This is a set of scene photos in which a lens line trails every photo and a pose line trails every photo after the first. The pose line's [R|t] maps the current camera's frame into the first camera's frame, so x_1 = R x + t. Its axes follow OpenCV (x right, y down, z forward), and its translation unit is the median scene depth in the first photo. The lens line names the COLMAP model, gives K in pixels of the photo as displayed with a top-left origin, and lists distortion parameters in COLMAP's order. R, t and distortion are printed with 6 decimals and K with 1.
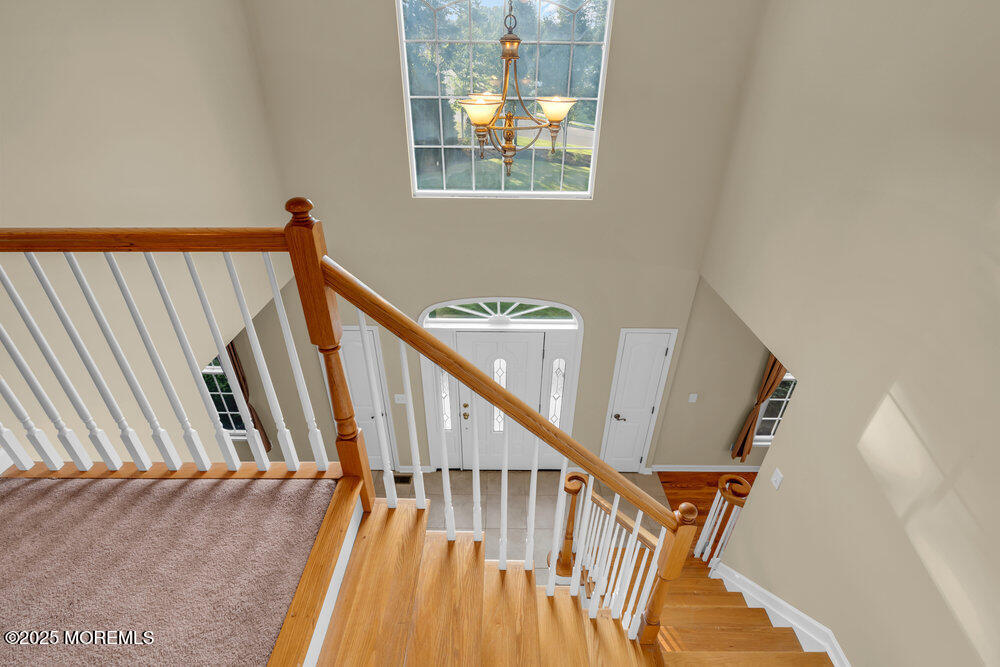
lens RADIAL K [[450.4, 0, 500.0], [0, 450.4, 333.5], [0, 0, 1]] dist [-0.014799, 0.006382]
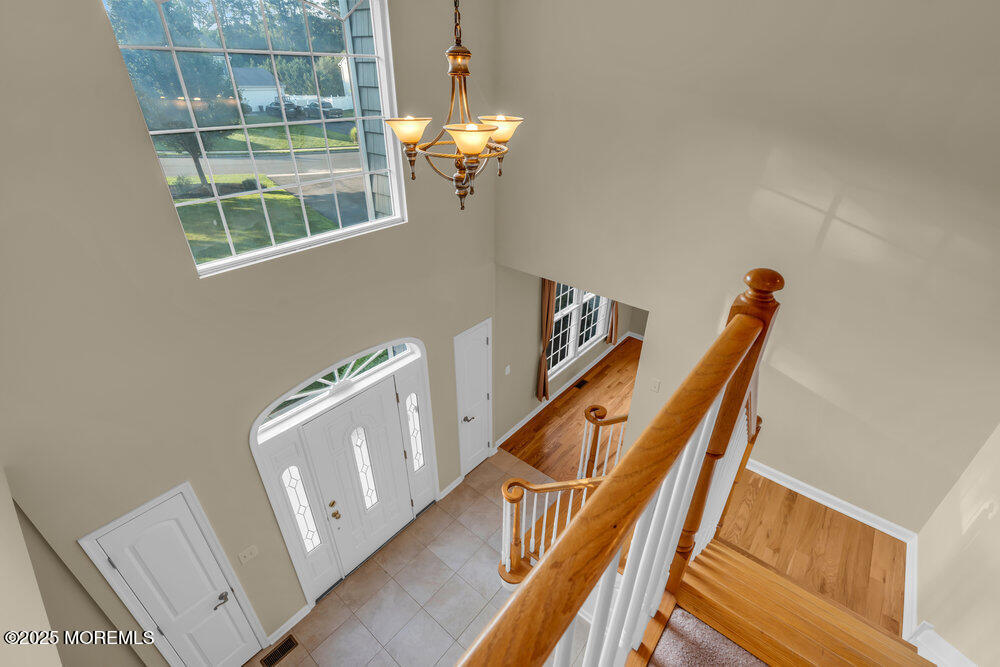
lens RADIAL K [[441.4, 0, 500.0], [0, 441.4, 333.5], [0, 0, 1]] dist [-0.017630, 0.000344]
pose [[0.639552, -0.390338, 0.662276, -0.316287], [0.399342, 0.904833, 0.147659, -0.123515], [-0.656886, 0.170039, 0.734566, 0.198687]]
